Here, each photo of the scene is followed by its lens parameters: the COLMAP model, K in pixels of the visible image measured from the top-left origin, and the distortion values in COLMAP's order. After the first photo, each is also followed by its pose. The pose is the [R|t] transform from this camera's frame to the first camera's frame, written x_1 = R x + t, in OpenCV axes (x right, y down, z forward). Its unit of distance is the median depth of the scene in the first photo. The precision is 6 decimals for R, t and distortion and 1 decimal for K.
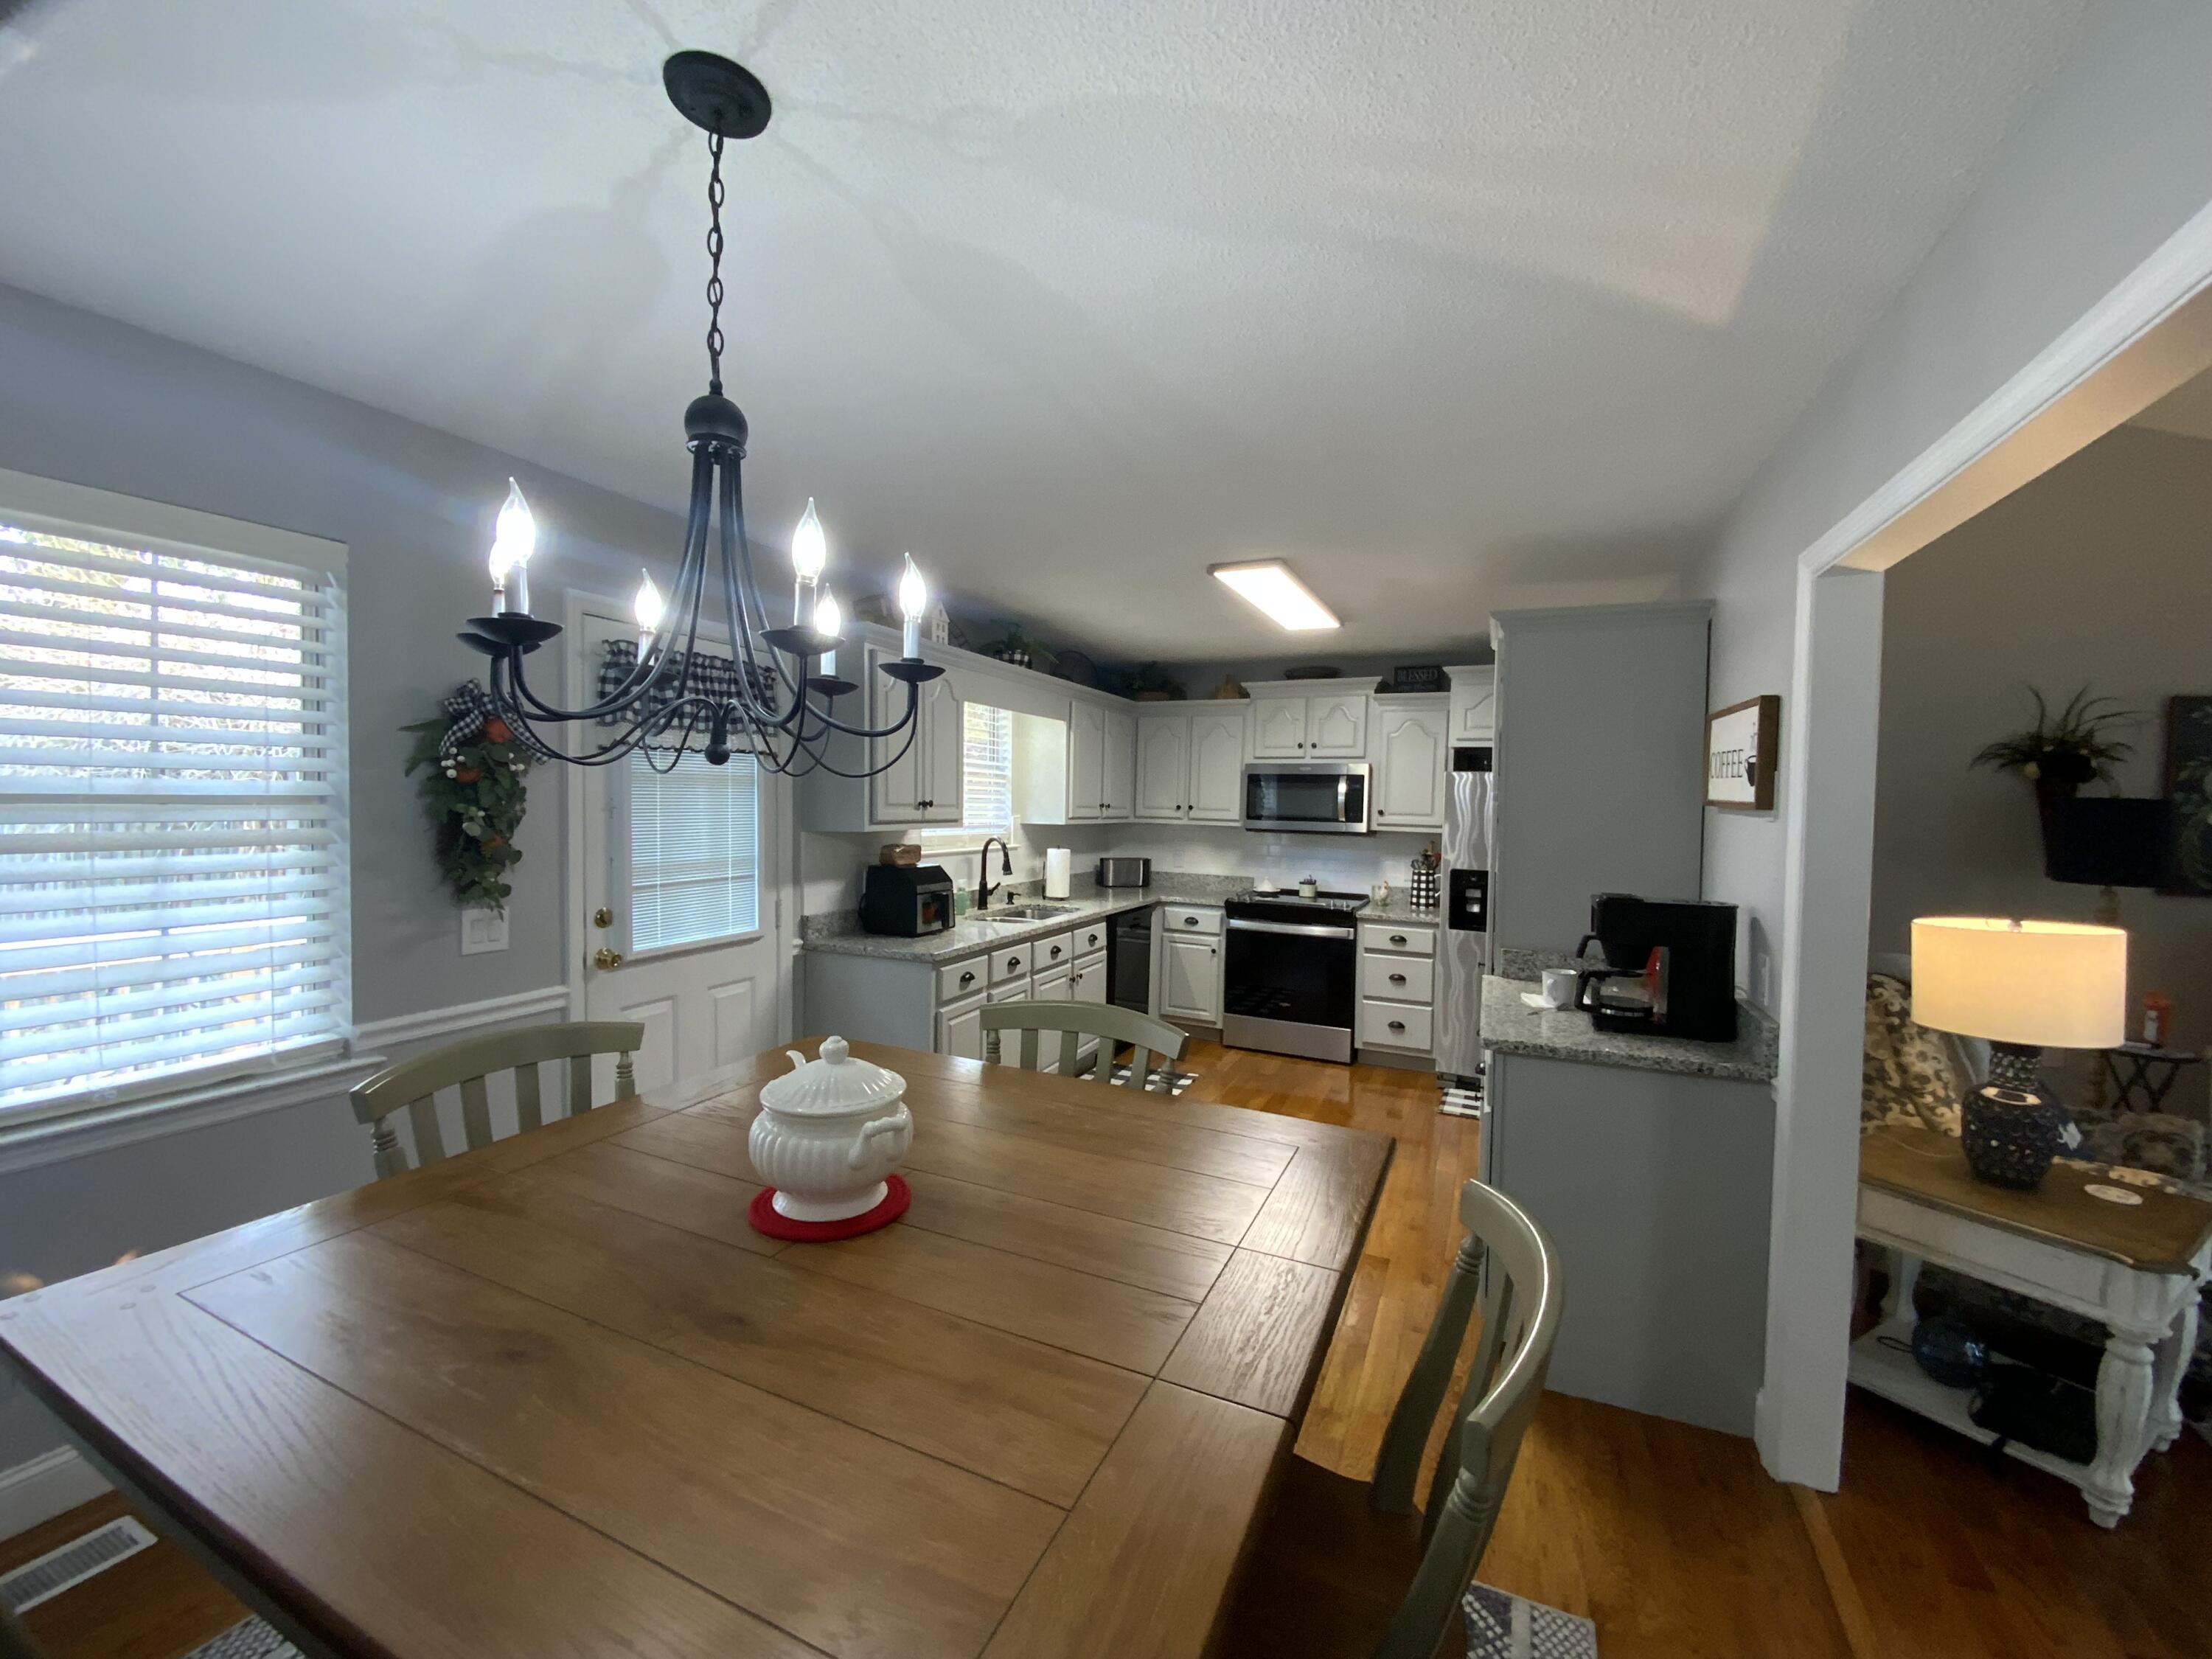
lens RADIAL K [[878.3, 0, 1117.6], [0, 878.3, 826.4], [0, 0, 1]] dist [0.000177, -0.012990]
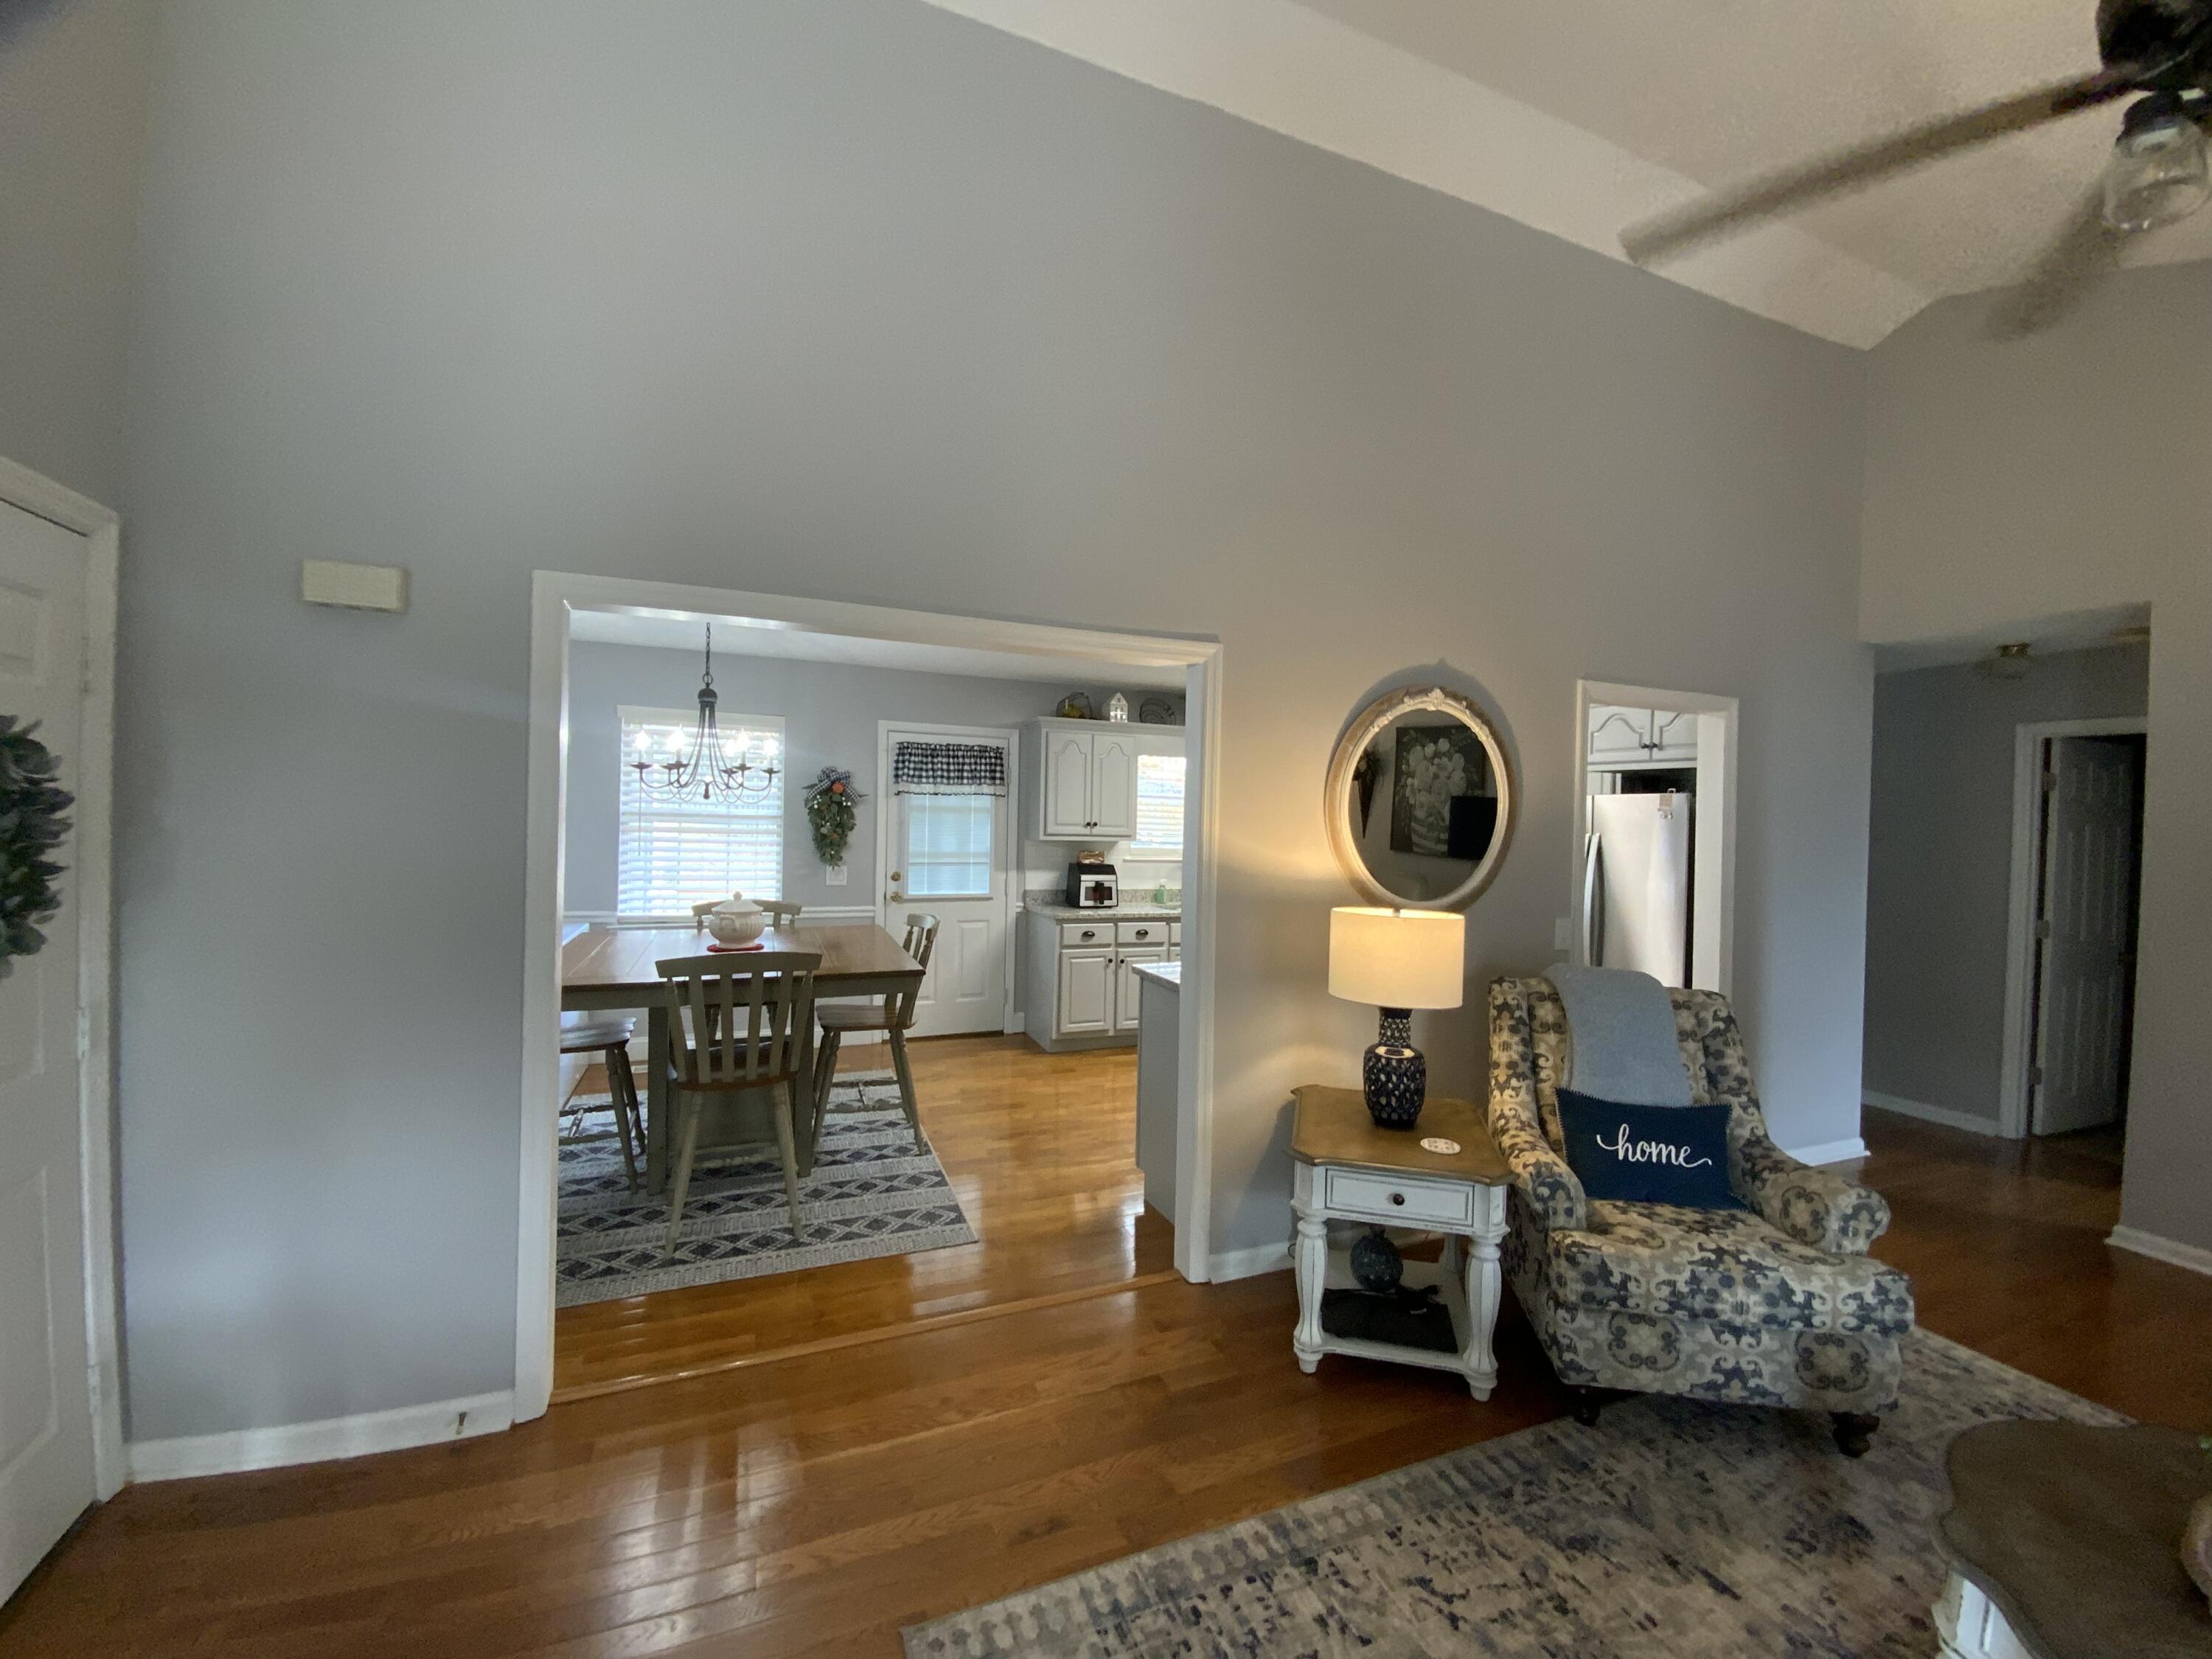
lens RADIAL K [[875.4, 0, 1122.7], [0, 875.4, 823.4], [0, 0, 1]] dist [-0.001244, -0.006204]
pose [[0.732743, 0.003399, -0.680497, 0.869161], [-0.031854, 0.999063, -0.029310, 0.016485], [0.679760, 0.043153, 0.732164, -0.107372]]
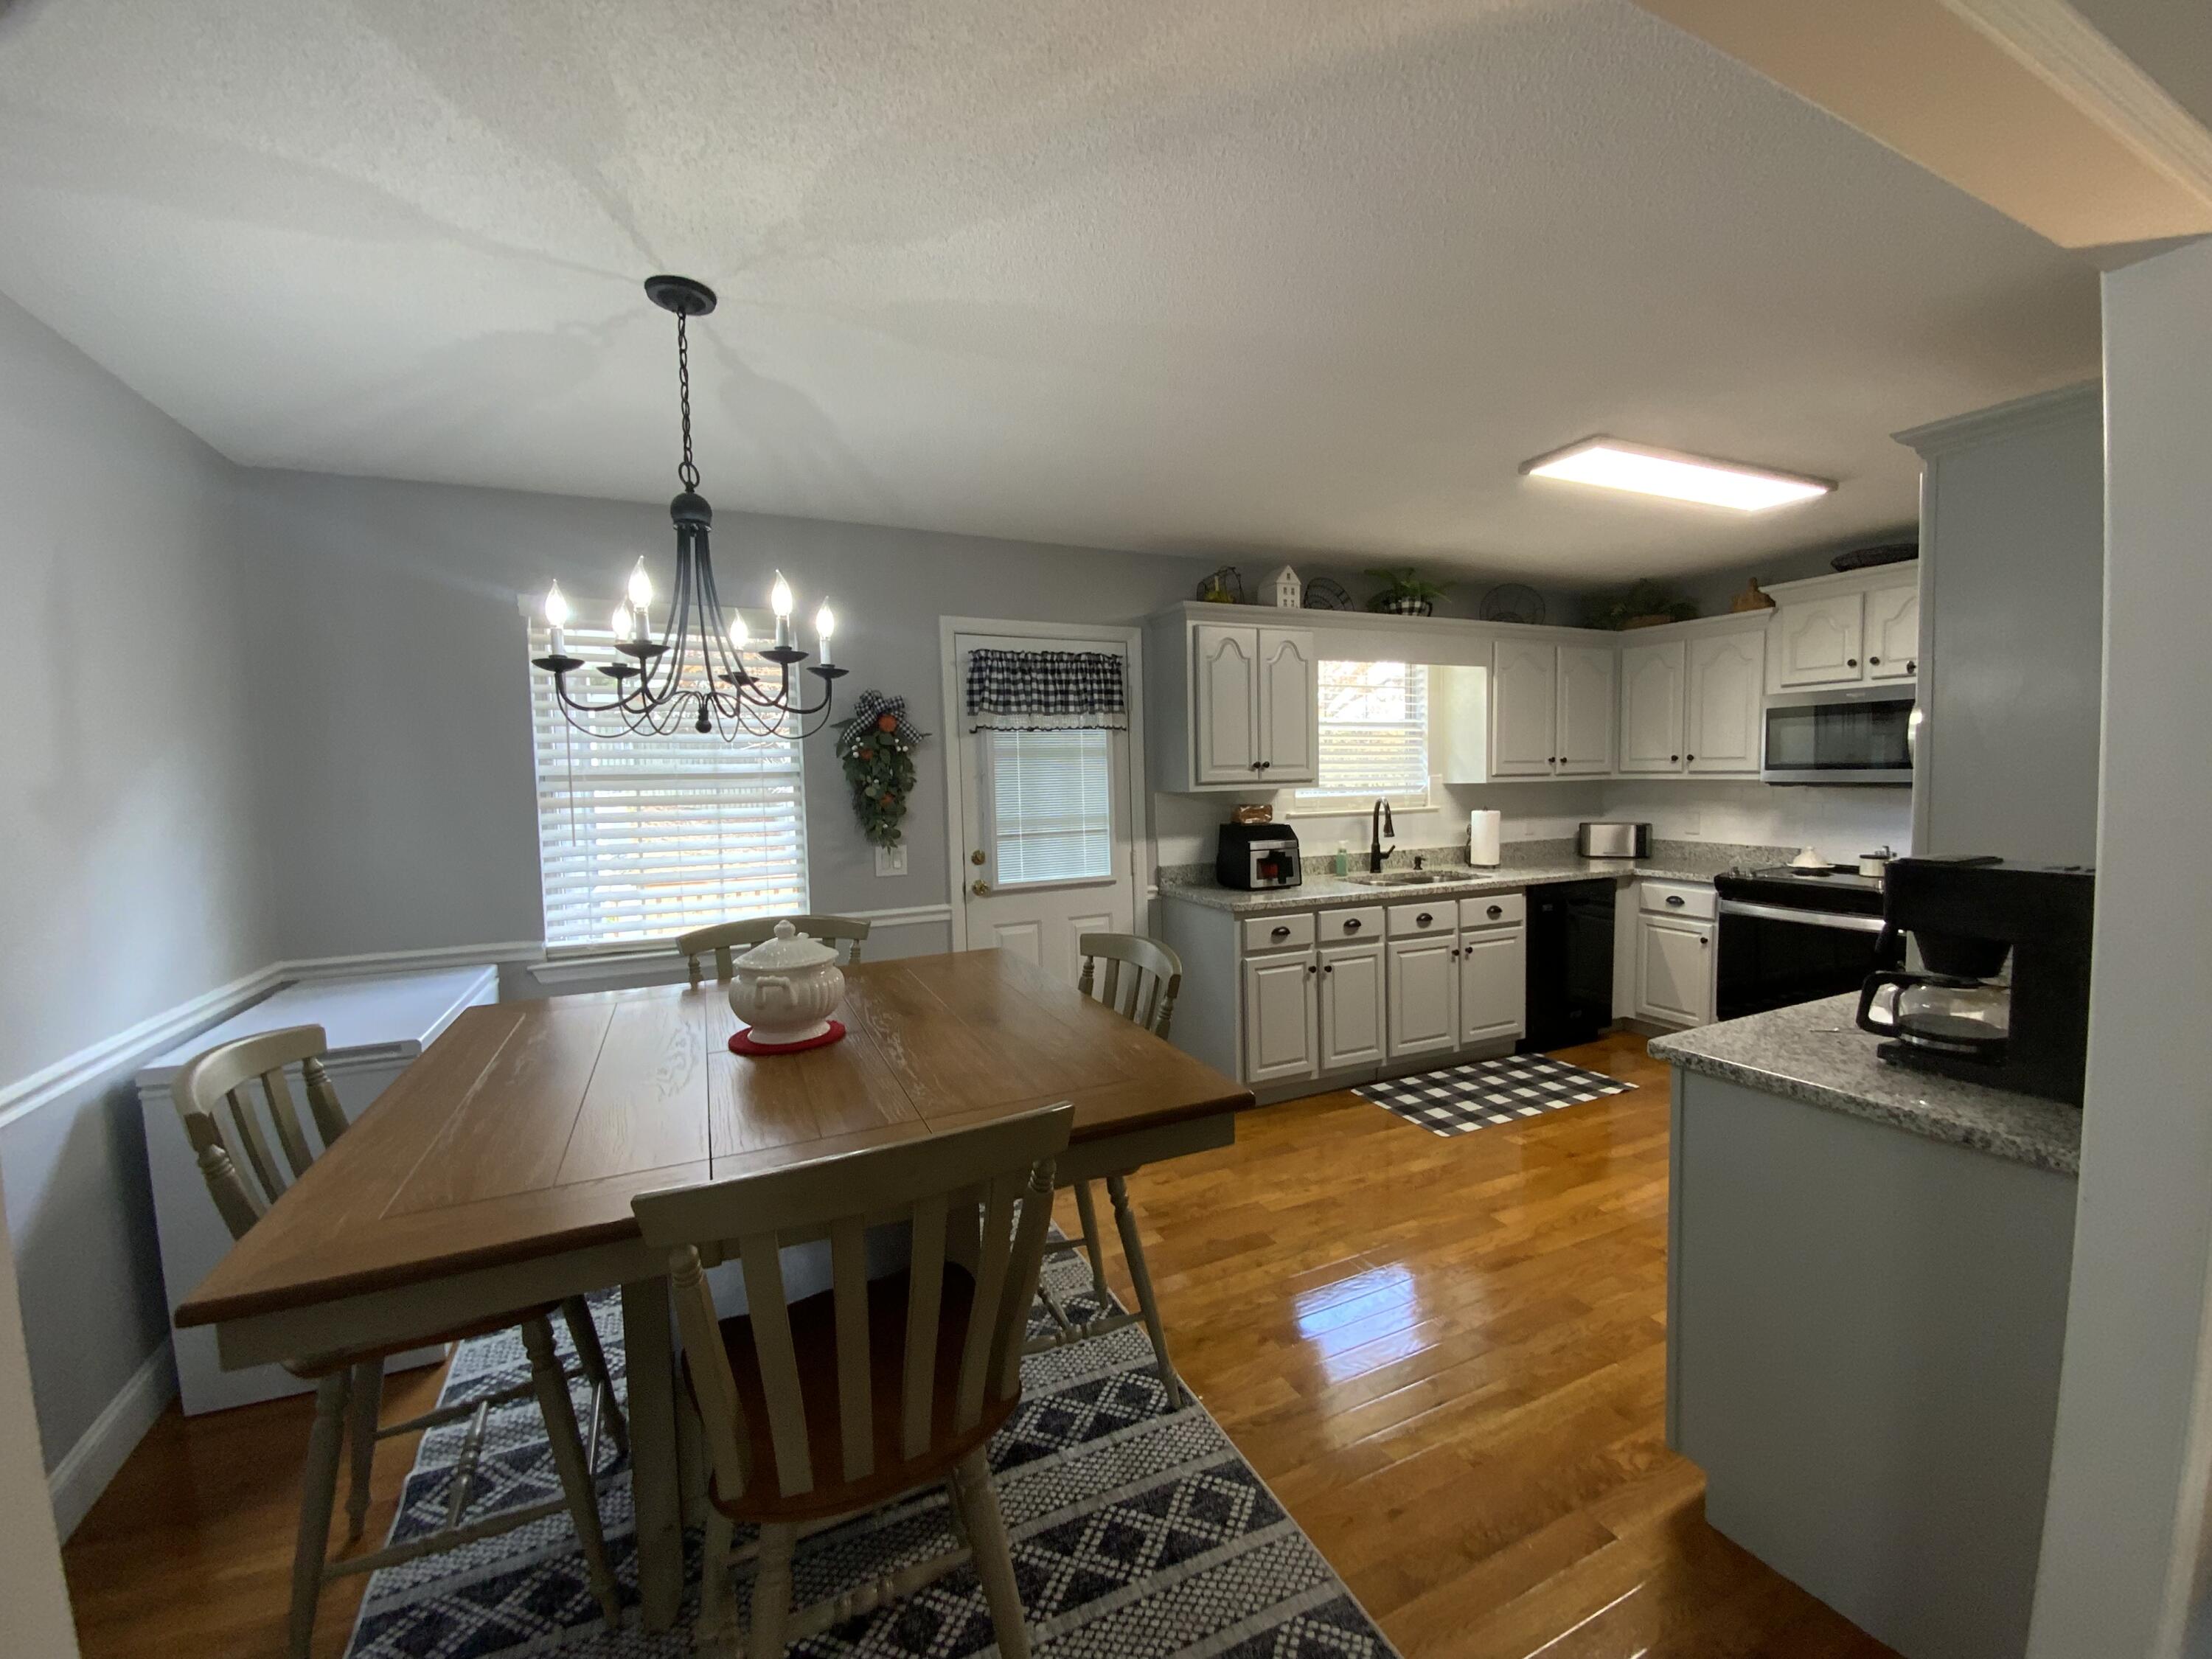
lens RADIAL K [[896.0, 0, 1107.3], [0, 896.0, 830.2], [0, 0, 1]] dist [0.039213, -0.026219]
pose [[0.750239, 0.007997, -0.661118, 0.346486], [0.014964, 0.999465, 0.029071, 0.017847], [0.660997, -0.031703, 0.749718, 0.067970]]
